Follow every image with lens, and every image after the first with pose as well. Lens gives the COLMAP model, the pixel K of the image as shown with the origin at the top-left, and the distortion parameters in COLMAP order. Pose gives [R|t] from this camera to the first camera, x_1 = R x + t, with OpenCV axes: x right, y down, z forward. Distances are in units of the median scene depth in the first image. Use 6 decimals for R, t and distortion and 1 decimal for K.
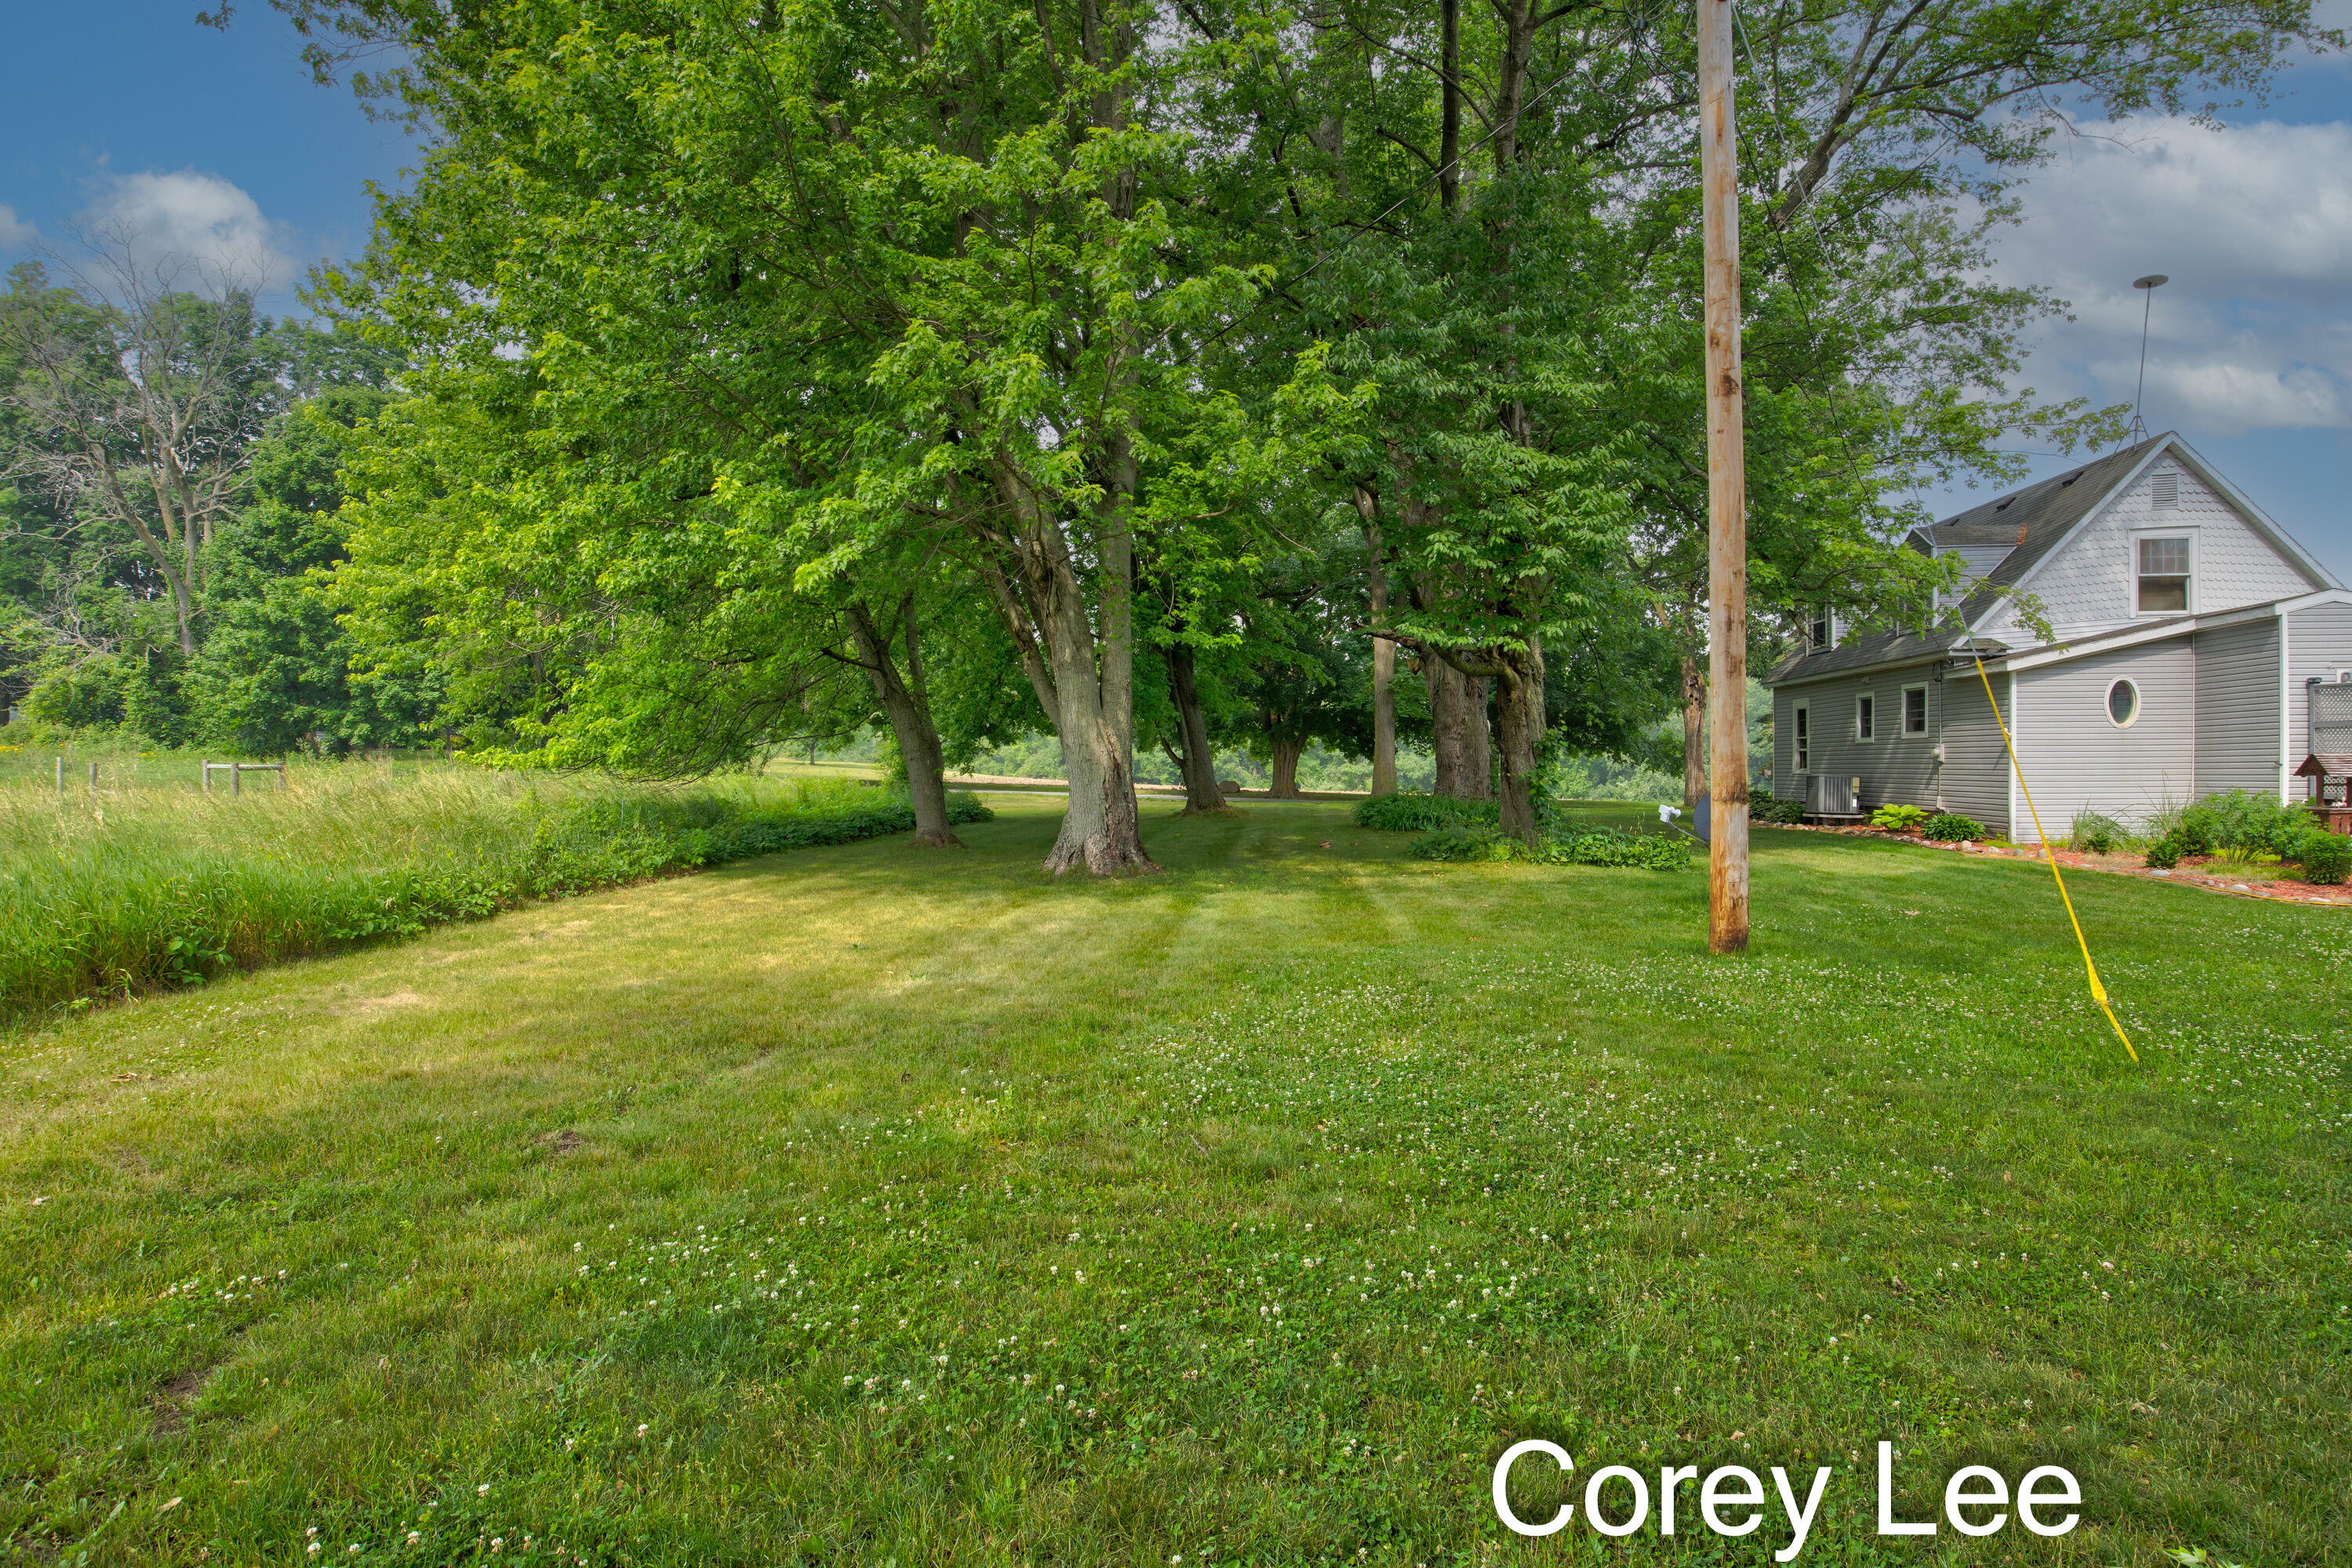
lens RADIAL K [[1202.0, 0, 1189.2], [0, 1202.0, 782.0], [0, 0, 1]] dist [-0.021192, 0.000958]
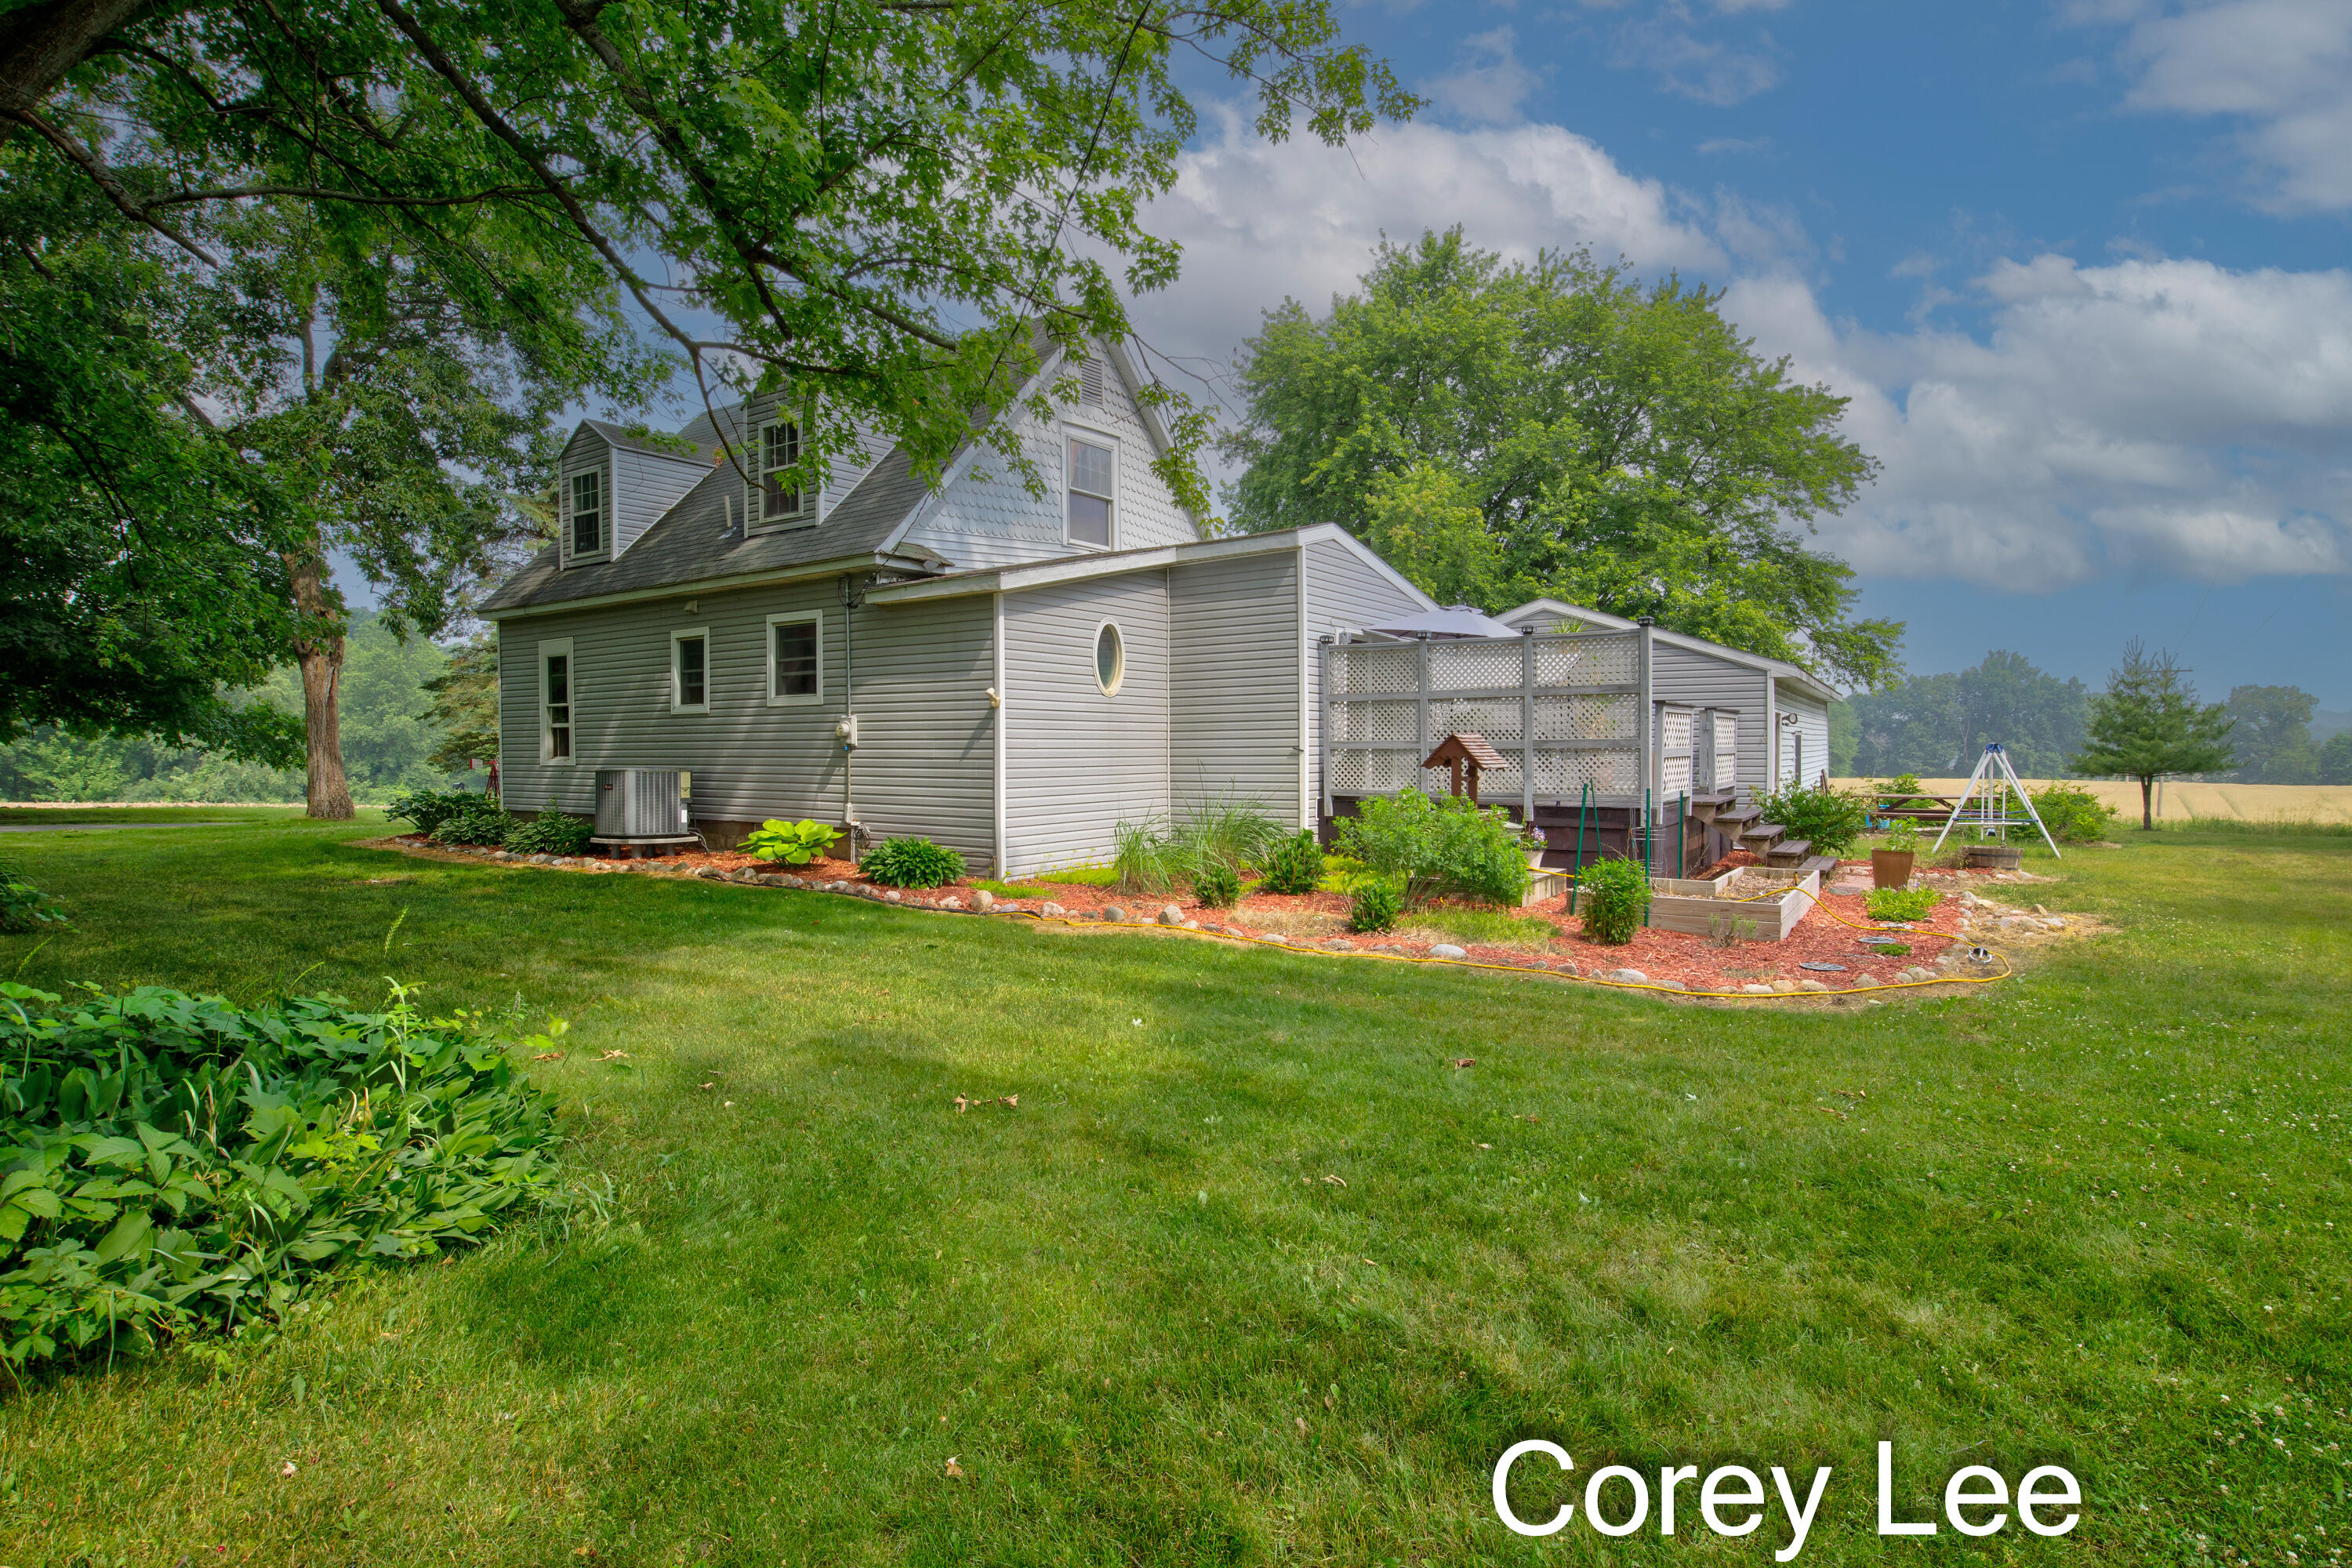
lens RADIAL K [[1190.4, 0, 1190.7], [0, 1190.4, 771.9], [0, 0, 1]] dist [-0.020929, 0.001016]
pose [[0.489316, -0.012545, 0.872016, 0.219179], [0.010602, 0.999908, 0.008436, -0.007644], [-0.872042, 0.005117, 0.489404, 0.626956]]
